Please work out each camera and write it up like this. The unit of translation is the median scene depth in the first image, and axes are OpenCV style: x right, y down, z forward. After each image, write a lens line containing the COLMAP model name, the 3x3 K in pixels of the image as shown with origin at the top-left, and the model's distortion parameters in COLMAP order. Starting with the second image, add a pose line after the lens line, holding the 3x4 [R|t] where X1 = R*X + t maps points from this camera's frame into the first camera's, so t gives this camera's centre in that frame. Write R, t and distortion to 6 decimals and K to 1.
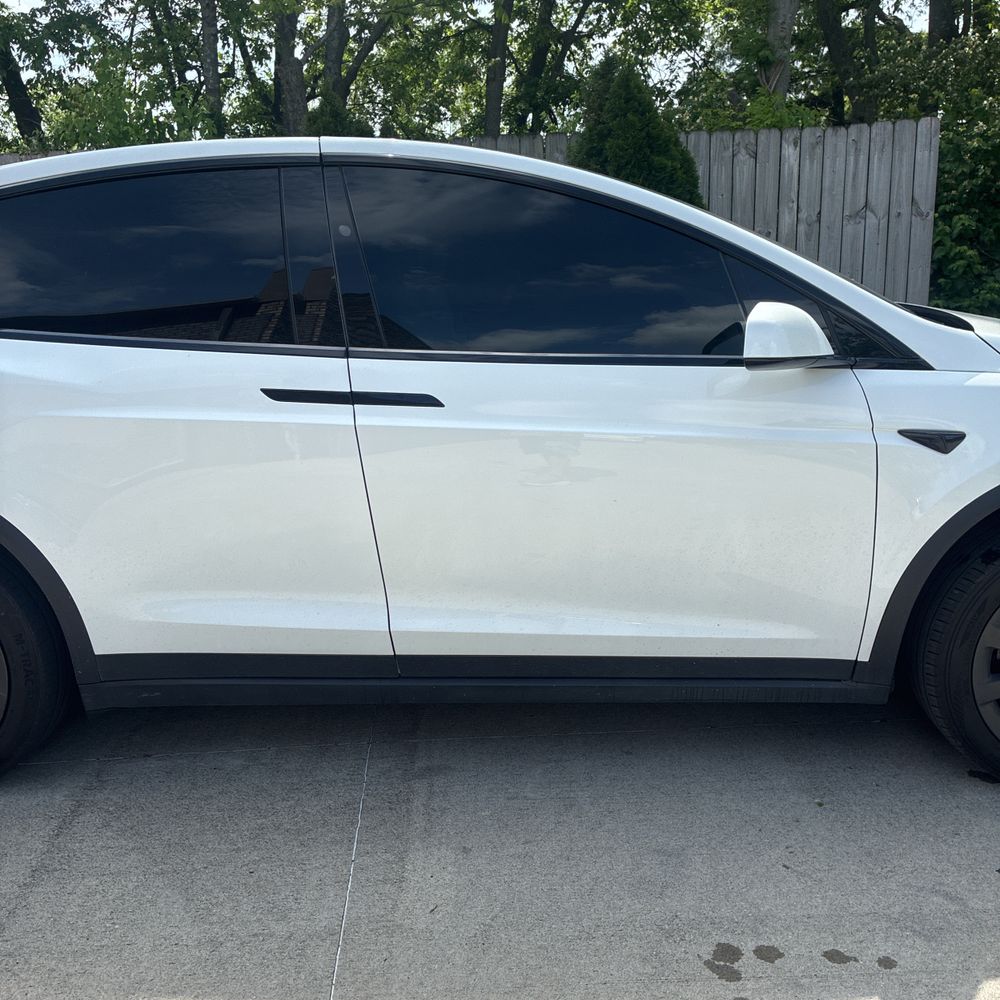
lens RADIAL K [[1025.4, 0, 499.0], [0, 1025.4, 490.1], [0, 0, 1]] dist [0.015168, 0.005981]
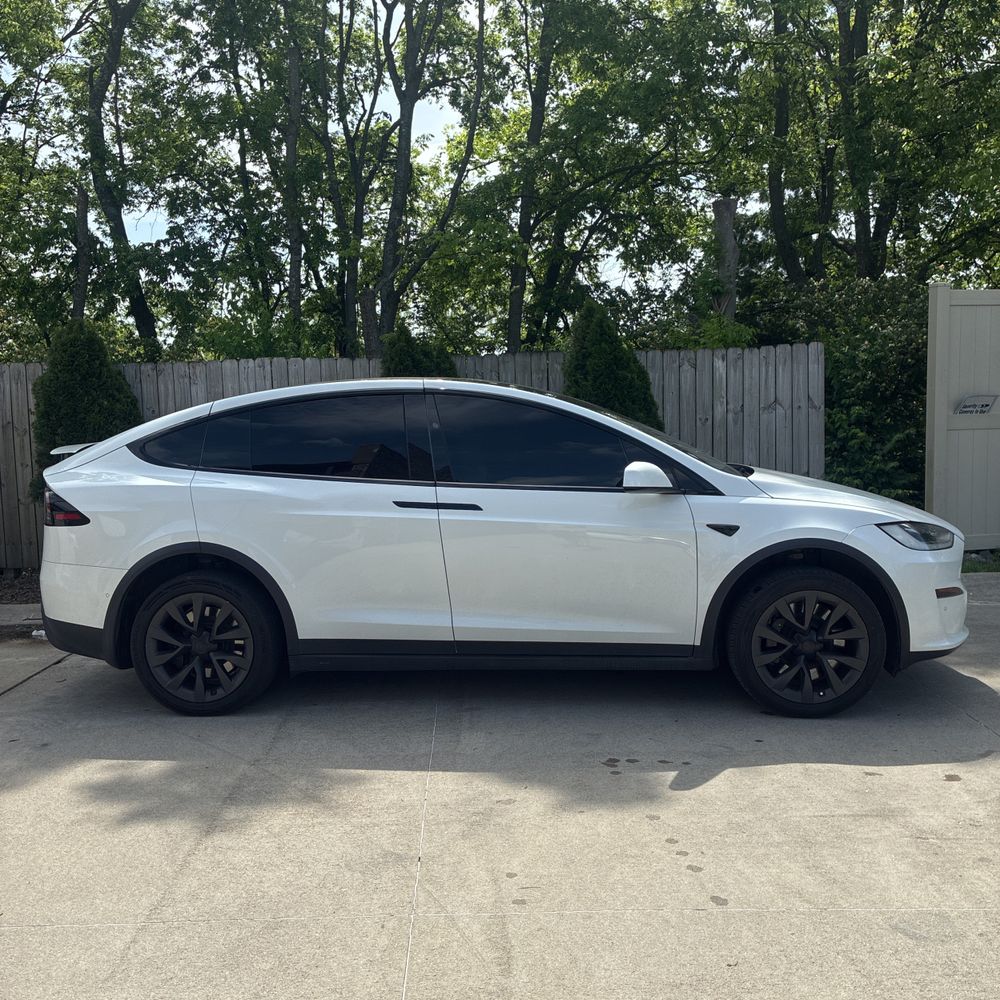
lens RADIAL K [[1025.4, 0, 499.0], [0, 1025.4, 490.1], [0, 0, 1]] dist [0.015168, 0.005981]
pose [[0.999696, 0.009790, -0.022639, 0.009372], [-0.013322, 0.986774, -0.161551, 0.080303], [0.020758, 0.161803, 0.986605, -0.392961]]
